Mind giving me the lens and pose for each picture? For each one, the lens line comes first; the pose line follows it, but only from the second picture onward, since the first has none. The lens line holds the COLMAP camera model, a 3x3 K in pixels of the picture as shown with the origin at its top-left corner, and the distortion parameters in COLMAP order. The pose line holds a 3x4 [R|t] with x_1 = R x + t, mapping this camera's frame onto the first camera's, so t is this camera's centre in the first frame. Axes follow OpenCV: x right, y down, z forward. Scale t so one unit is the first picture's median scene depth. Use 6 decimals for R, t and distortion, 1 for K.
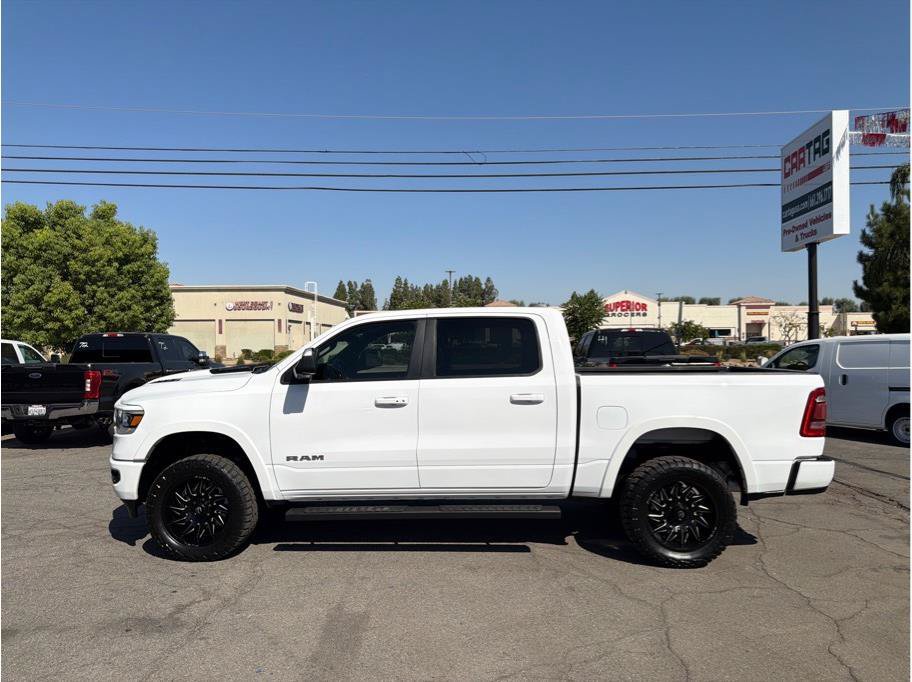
lens RADIAL K [[646.2, 0, 460.2], [0, 646.2, 341.1], [0, 0, 1]] dist [0.028247, -0.034006]
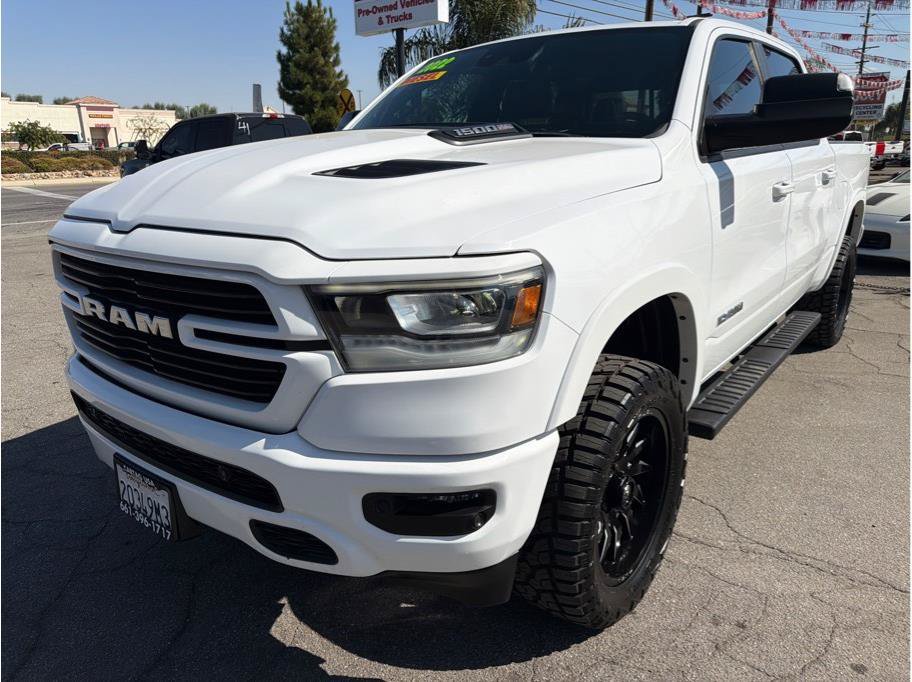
lens RADIAL K [[646.2, 0, 454.9], [0, 646.2, 339.7], [0, 0, 1]] dist [0.028247, -0.034006]
pose [[0.587731, -0.230429, 0.775548, -0.244118], [0.003336, 0.959265, 0.282487, 0.019279], [-0.809050, -0.163439, 0.564558, 0.286055]]
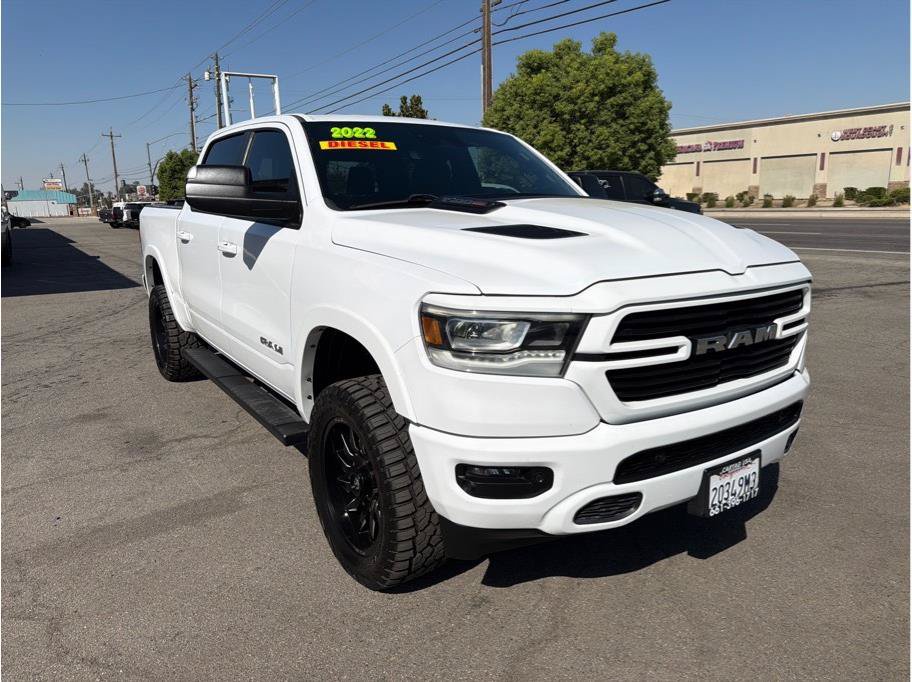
lens RADIAL K [[646.2, 0, 450.5], [0, 646.2, 347.0], [0, 0, 1]] dist [0.028247, -0.034006]
pose [[0.605118, 0.167105, -0.778401, 0.158443], [0.029022, 0.972444, 0.231323, 0.011950], [0.795607, -0.162568, 0.583594, 0.199596]]
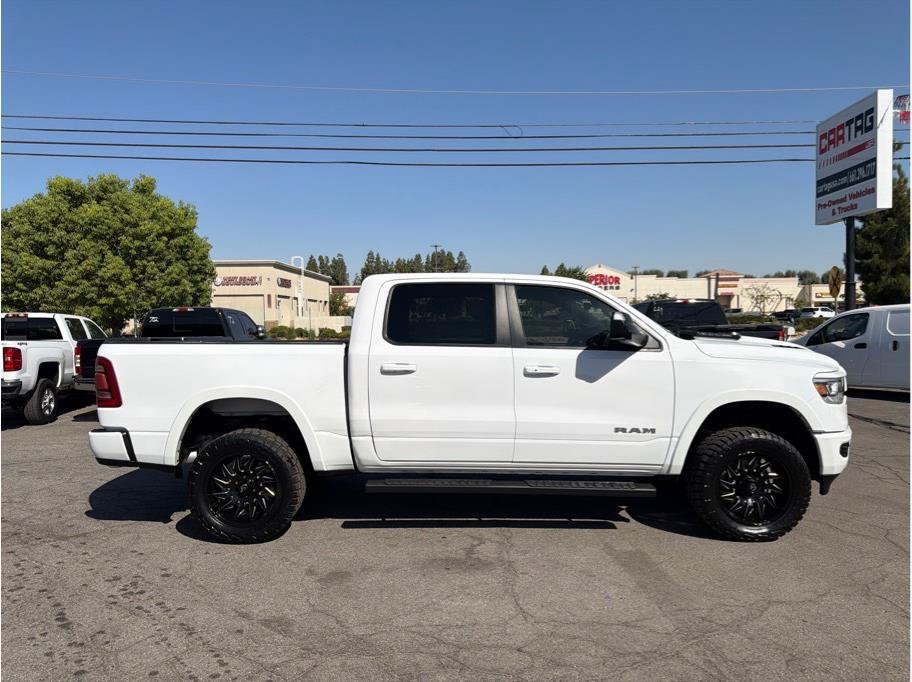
lens RADIAL K [[646.2, 0, 456.2], [0, 646.2, 338.2], [0, 0, 1]] dist [0.028247, -0.034006]
pose [[0.998875, -0.009907, 0.046372, -0.132265], [0.008287, 0.999353, 0.034986, 0.002979], [-0.046689, -0.034562, 0.998311, -0.022729]]
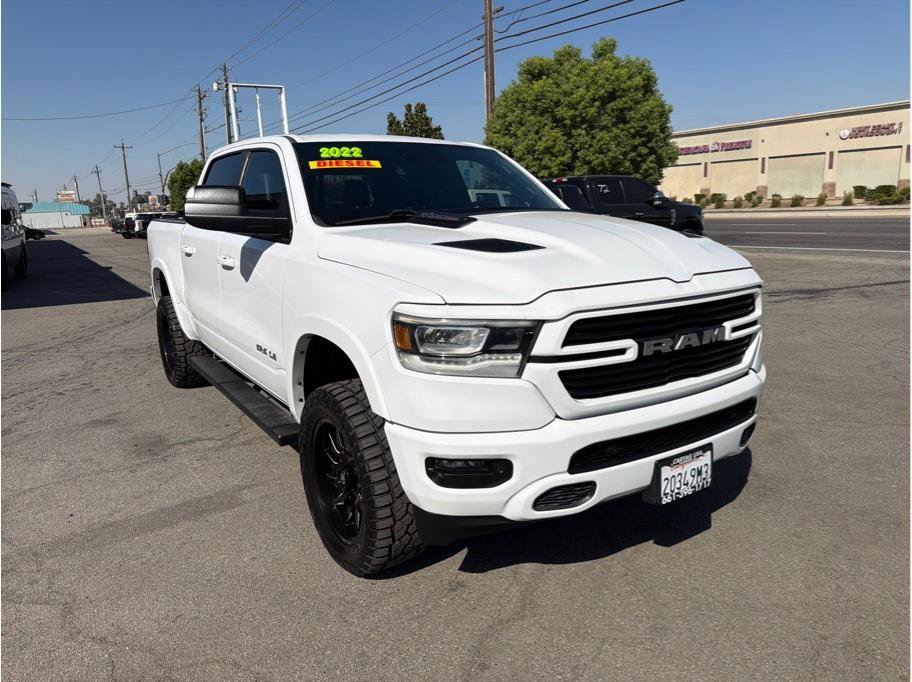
lens RADIAL K [[646.2, 0, 449.4], [0, 646.2, 349.9], [0, 0, 1]] dist [0.028247, -0.034006]
pose [[0.592590, 0.157638, -0.789929, 0.174596], [0.045675, 0.972510, 0.228338, 0.009173], [0.804208, -0.171391, 0.569100, 0.199245]]
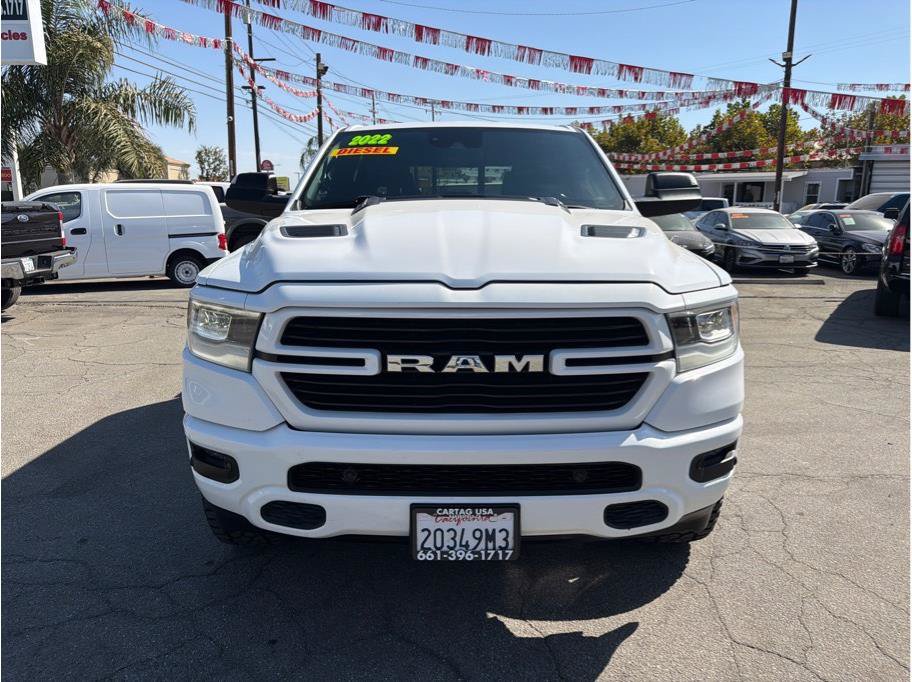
lens RADIAL K [[646.2, 0, 461.9], [0, 646.2, 332.0], [0, 0, 1]] dist [0.028247, -0.034006]
pose [[0.066978, 0.188803, -0.979728, 0.202996], [0.027094, 0.981227, 0.190944, 0.015865], [0.997387, -0.039334, 0.060605, 0.324219]]
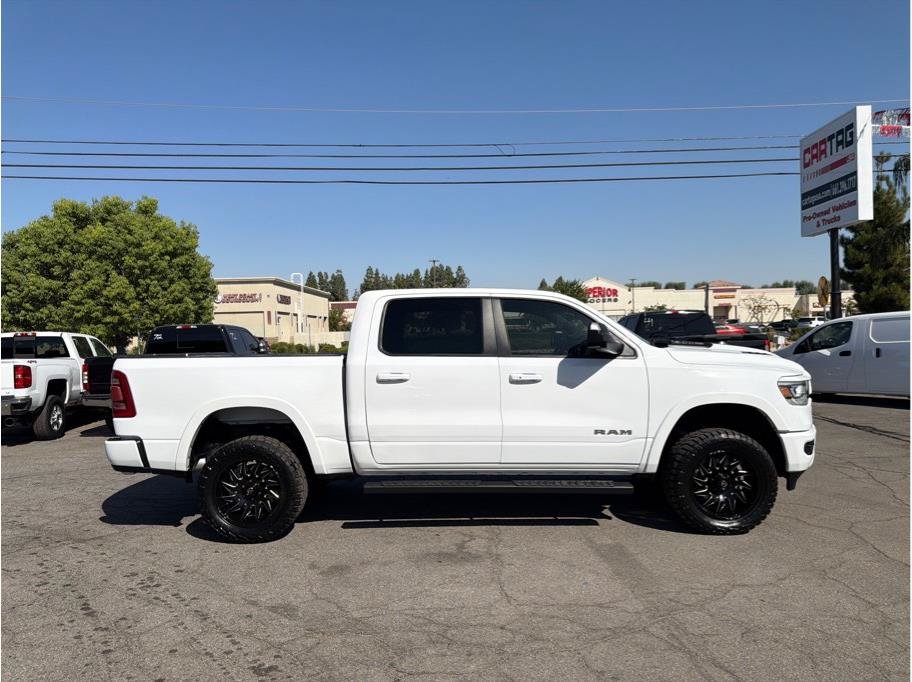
lens RADIAL K [[646.2, 0, 457.3], [0, 646.2, 340.6], [0, 0, 1]] dist [0.028247, -0.034006]
pose [[0.998575, -0.022042, 0.048602, -0.128375], [0.021252, 0.999635, 0.016696, 0.004091], [-0.048953, -0.015640, 0.998679, -0.046851]]
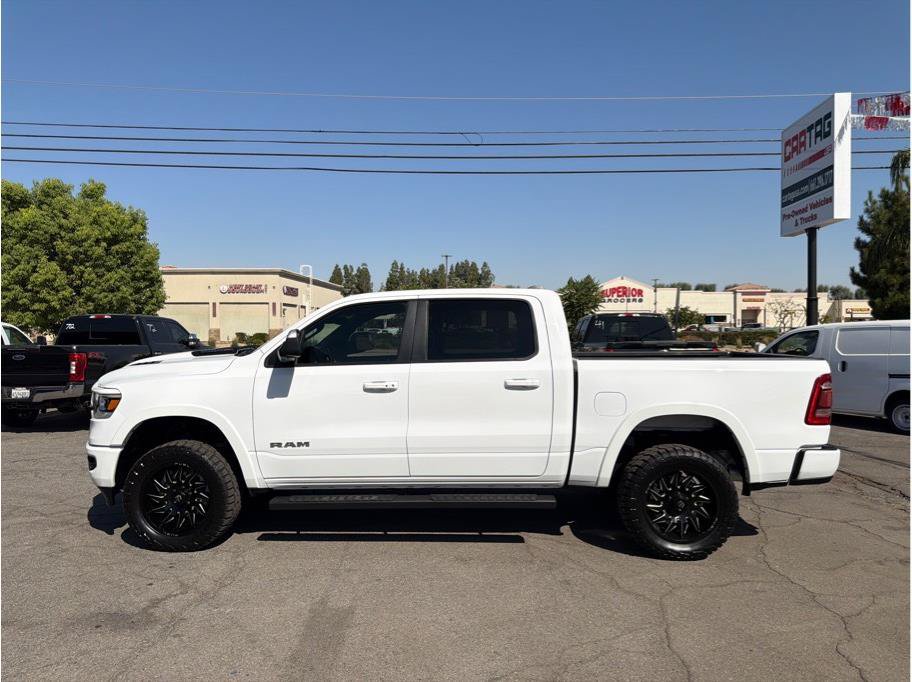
lens RADIAL K [[646.2, 0, 462.1], [0, 646.2, 334.7], [0, 0, 1]] dist [0.028247, -0.034006]
pose [[0.999942, 0.005861, 0.009035, 0.001806], [-0.005982, 0.999891, 0.013477, 0.001215], [-0.008956, -0.013530, 0.999868, 0.013905]]
